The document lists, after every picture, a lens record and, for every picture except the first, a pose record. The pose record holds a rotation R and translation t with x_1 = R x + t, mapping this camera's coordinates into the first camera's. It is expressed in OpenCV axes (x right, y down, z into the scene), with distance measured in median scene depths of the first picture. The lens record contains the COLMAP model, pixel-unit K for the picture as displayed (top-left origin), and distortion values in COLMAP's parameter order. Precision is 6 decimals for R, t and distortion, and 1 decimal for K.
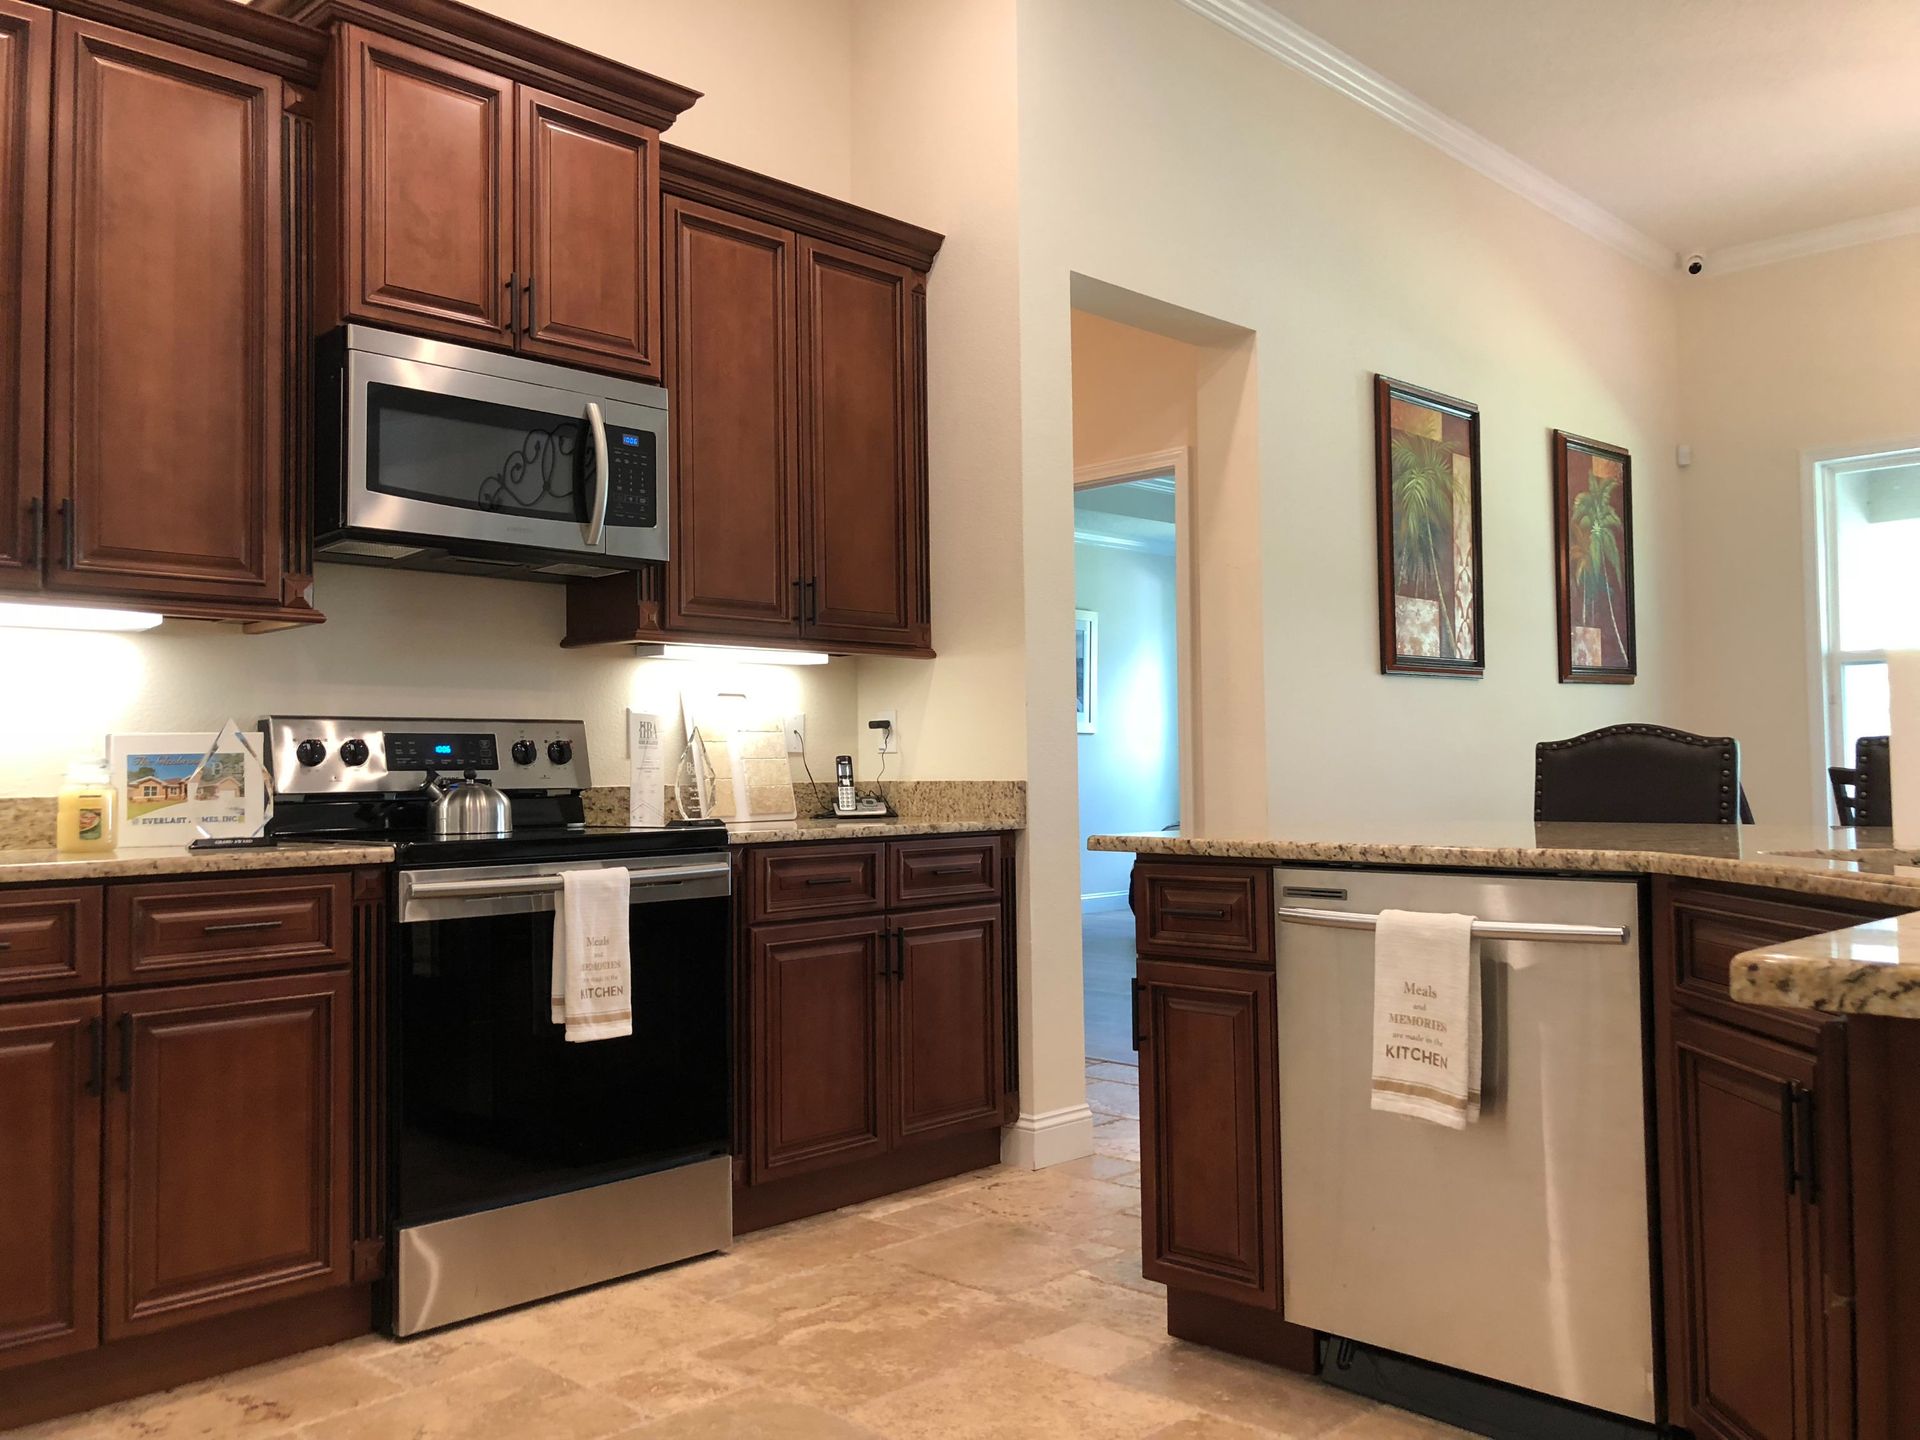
lens RADIAL K [[1586.4, 0, 966.9], [0, 1586.4, 713.9], [0, 0, 1]] dist [0.014173, 0.000763]
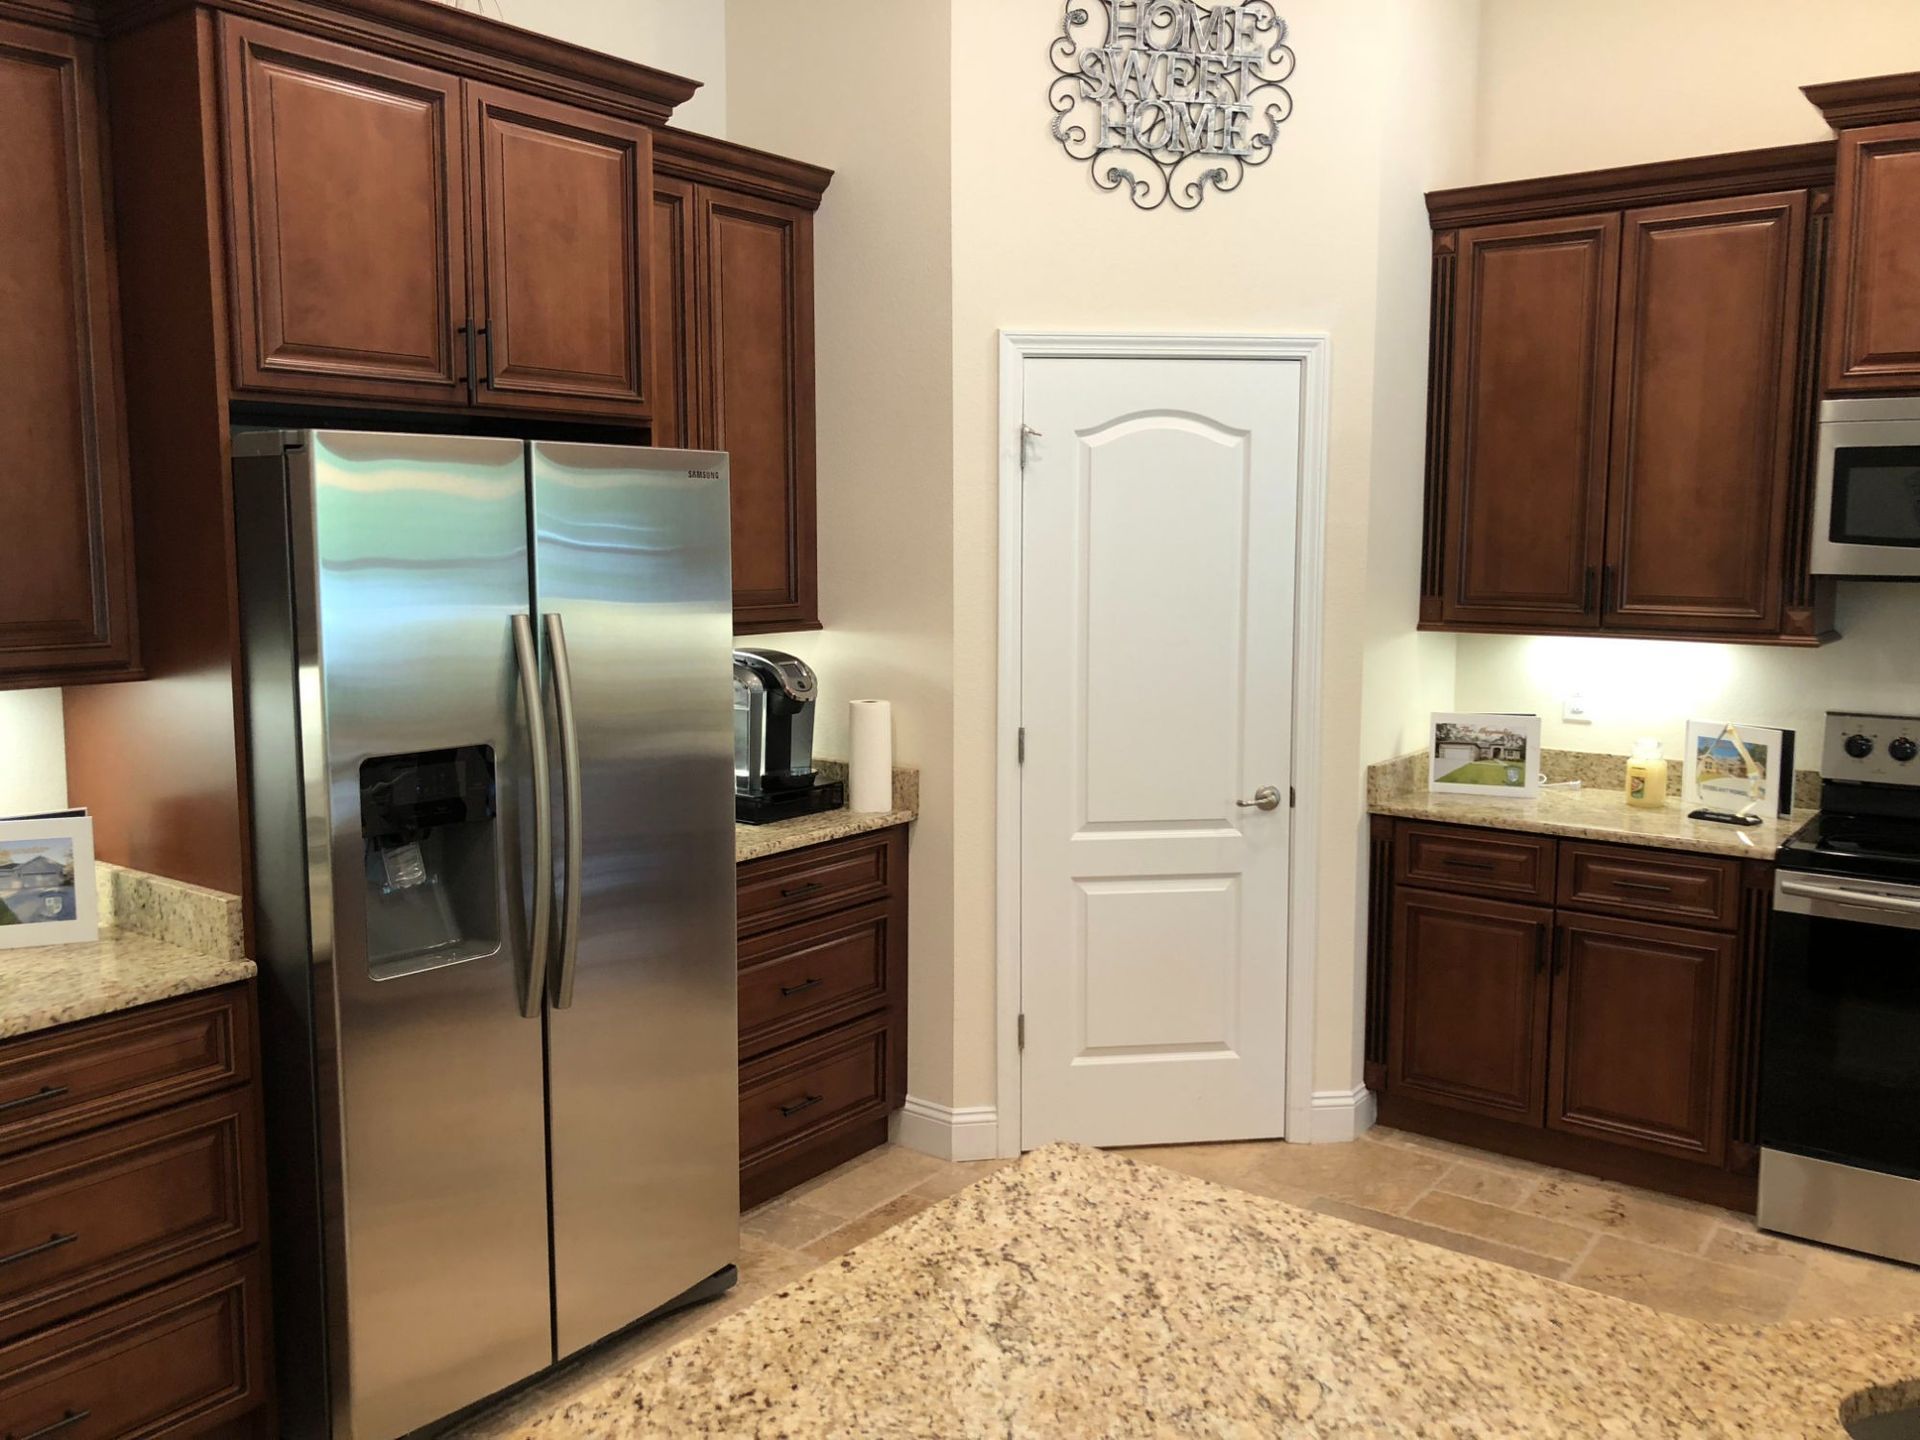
lens RADIAL K [[1586.4, 0, 964.1], [0, 1586.4, 713.1], [0, 0, 1]] dist [0.014173, 0.000763]
pose [[0.132289, 0.126381, -0.983121, 0.384015], [0.030093, 0.990869, 0.131426, -0.102039], [0.990754, -0.046971, 0.127278, 0.113895]]
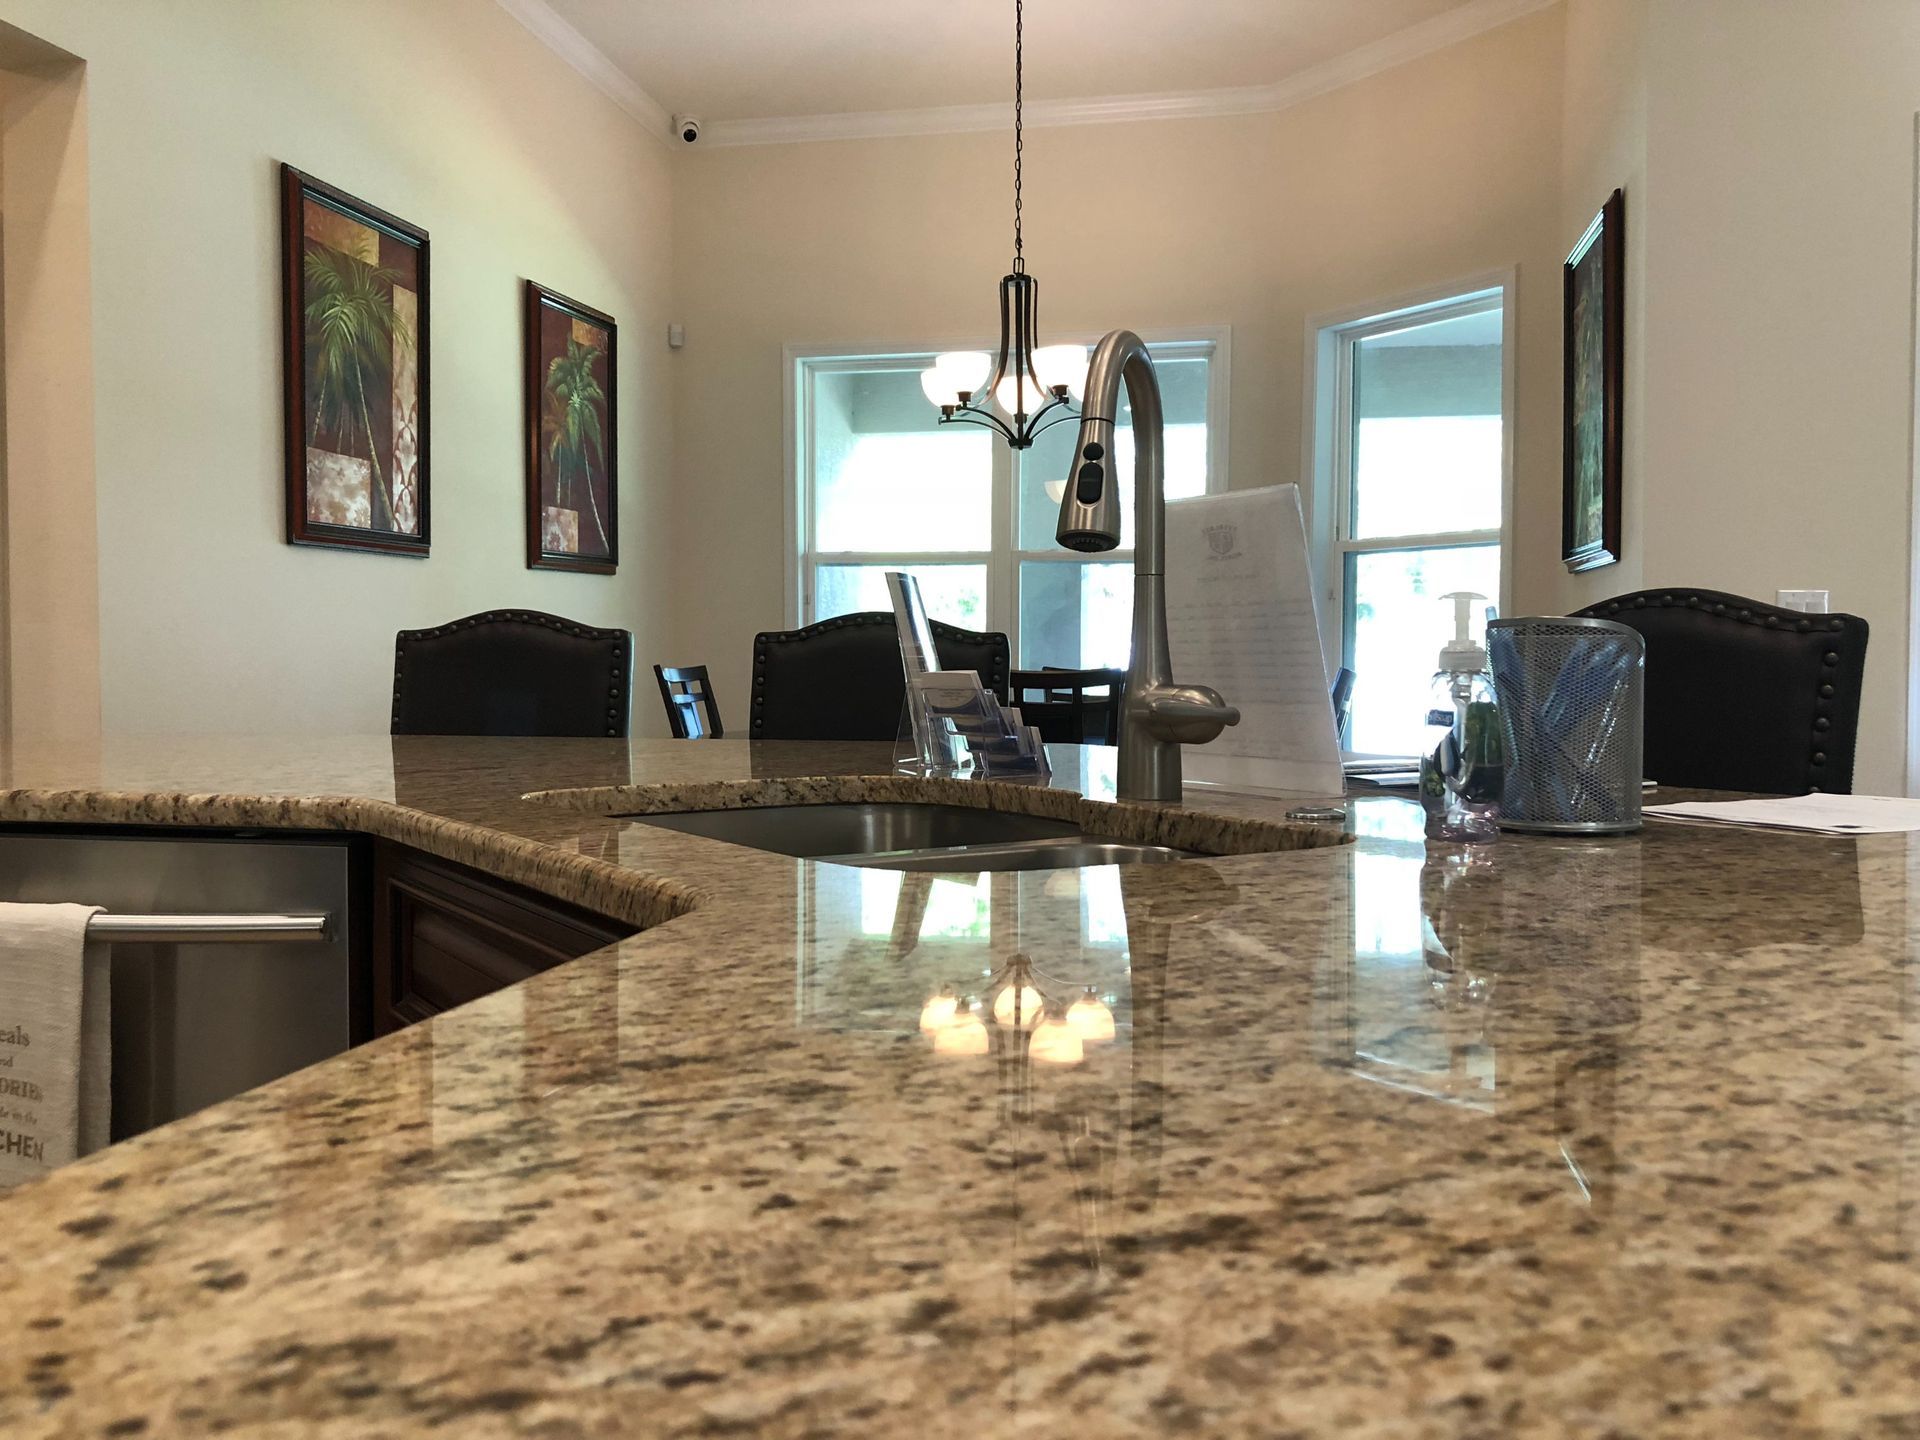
lens RADIAL K [[1586.4, 0, 958.1], [0, 1586.4, 719.7], [0, 0, 1]] dist [0.014173, 0.000763]
pose [[0.844086, -0.005966, 0.536174, 0.112363], [-0.031818, 0.997619, 0.061190, 0.003365], [-0.535263, -0.068709, 0.841886, 0.130788]]
